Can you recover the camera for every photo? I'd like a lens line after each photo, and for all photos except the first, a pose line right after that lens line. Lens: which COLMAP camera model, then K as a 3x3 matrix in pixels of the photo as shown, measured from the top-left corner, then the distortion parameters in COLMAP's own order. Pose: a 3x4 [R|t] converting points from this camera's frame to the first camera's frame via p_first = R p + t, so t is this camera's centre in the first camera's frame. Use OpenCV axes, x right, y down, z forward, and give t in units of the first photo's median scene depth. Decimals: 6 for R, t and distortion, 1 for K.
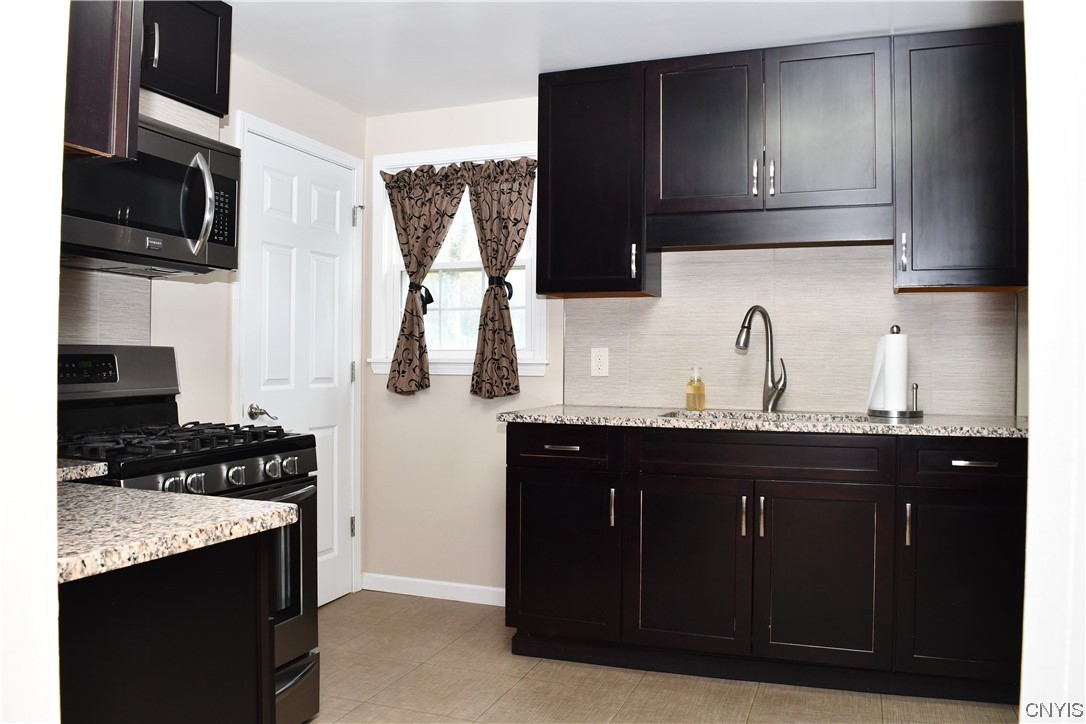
lens RADIAL K [[843.7, 0, 543.0], [0, 843.7, 362.0], [0, 0, 1]] dist [-0.084627, 0.004747]
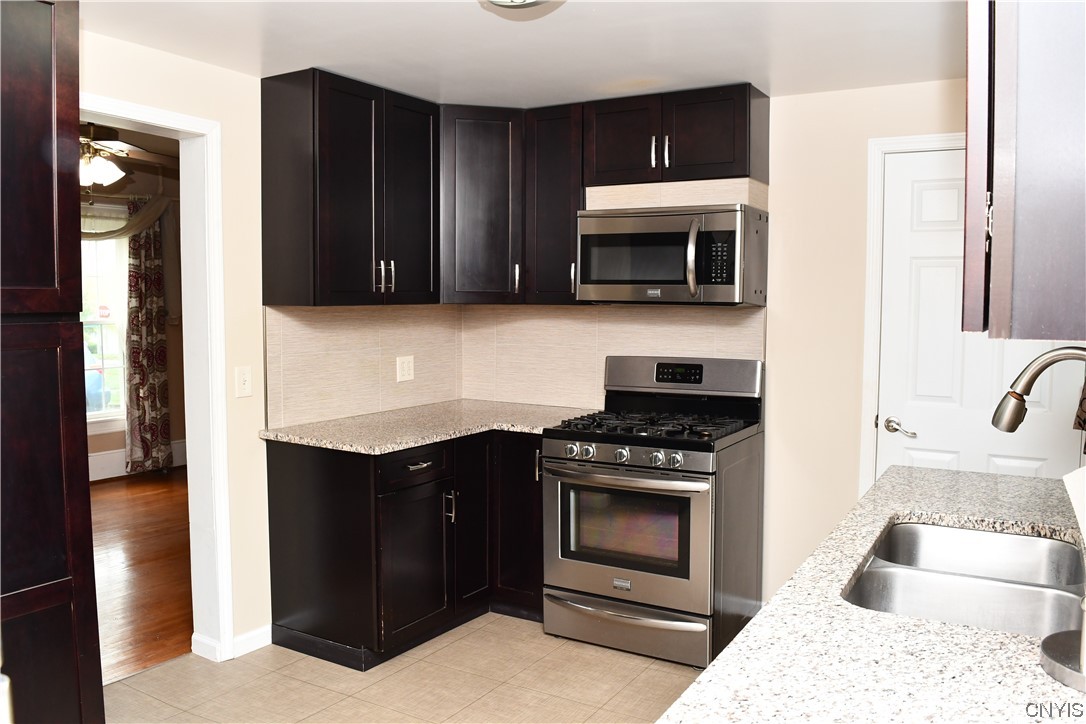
lens RADIAL K [[856.3, 0, 543.0], [0, 856.3, 362.0], [0, 0, 1]] dist [-0.087824, -0.000640]
pose [[-0.171129, 0.068668, -0.982853, 0.778225], [-0.006348, 0.997471, 0.070794, -0.092175], [0.985228, 0.018354, -0.170260, 0.776624]]
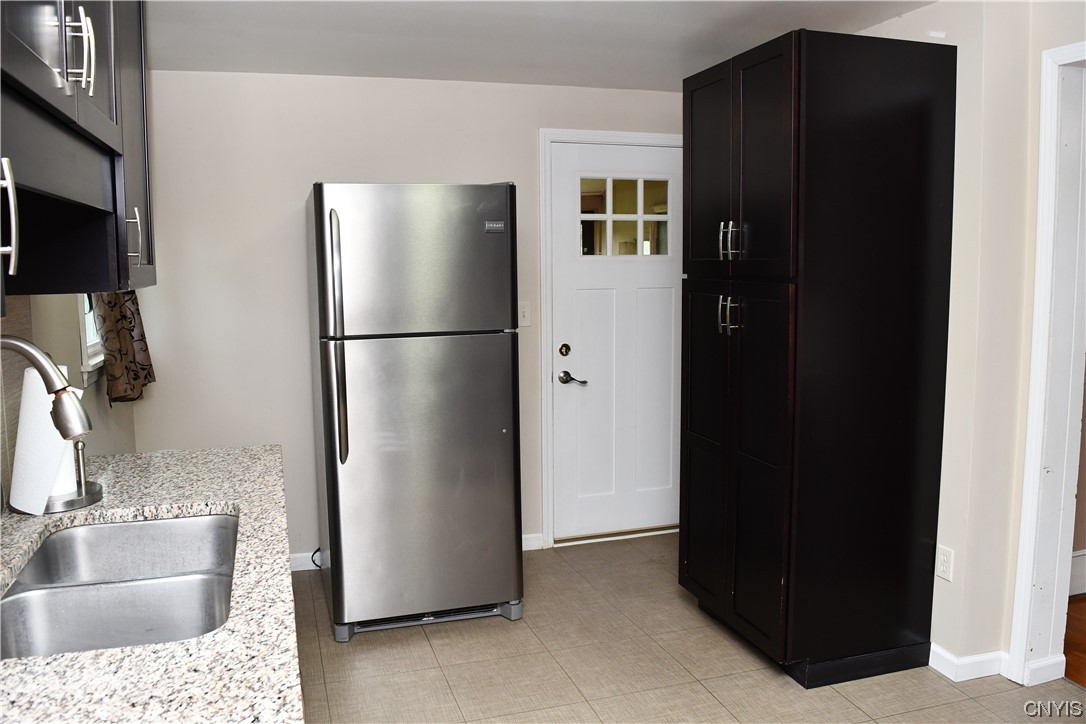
lens RADIAL K [[856.3, 0, 543.0], [0, 856.3, 362.0], [0, 0, 1]] dist [-0.087824, -0.000640]
pose [[-0.622145, -0.096945, 0.776877, -0.245804], [0.012551, 0.990941, 0.133708, -0.109083], [-0.782802, 0.092936, -0.615292, 1.040763]]
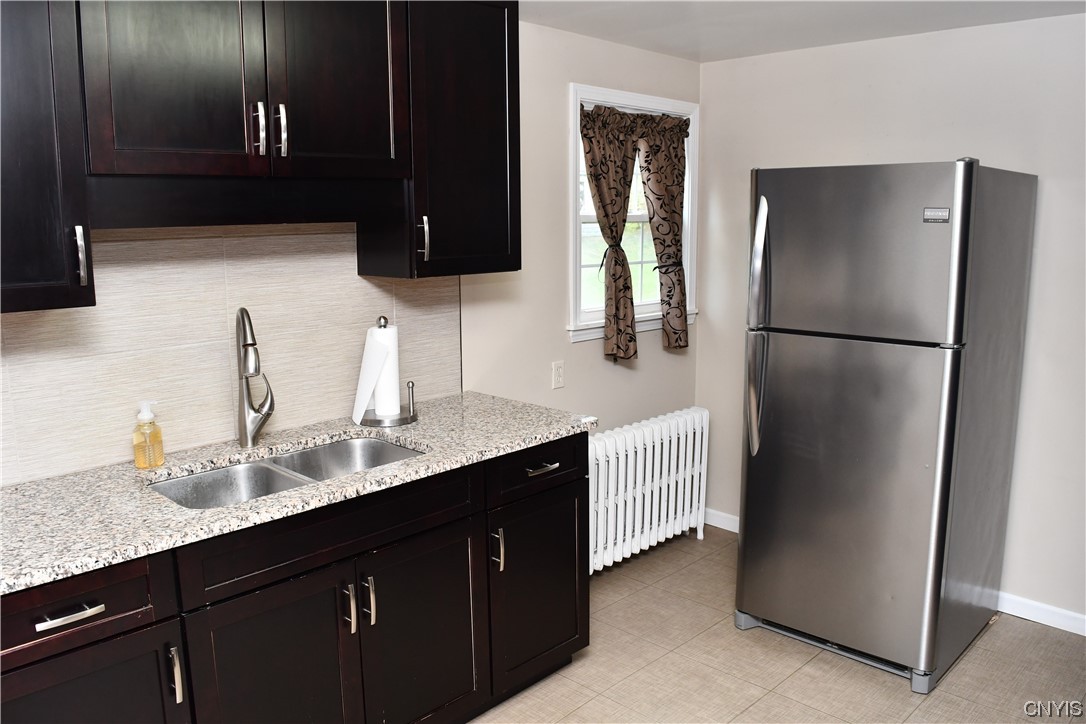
lens RADIAL K [[856.3, 0, 543.0], [0, 856.3, 362.0], [0, 0, 1]] dist [-0.087824, -0.000640]
pose [[0.398308, -0.169692, 0.901419, -0.295523], [0.015299, 0.983831, 0.178446, -0.145907], [-0.917124, -0.057286, 0.394463, 0.480900]]
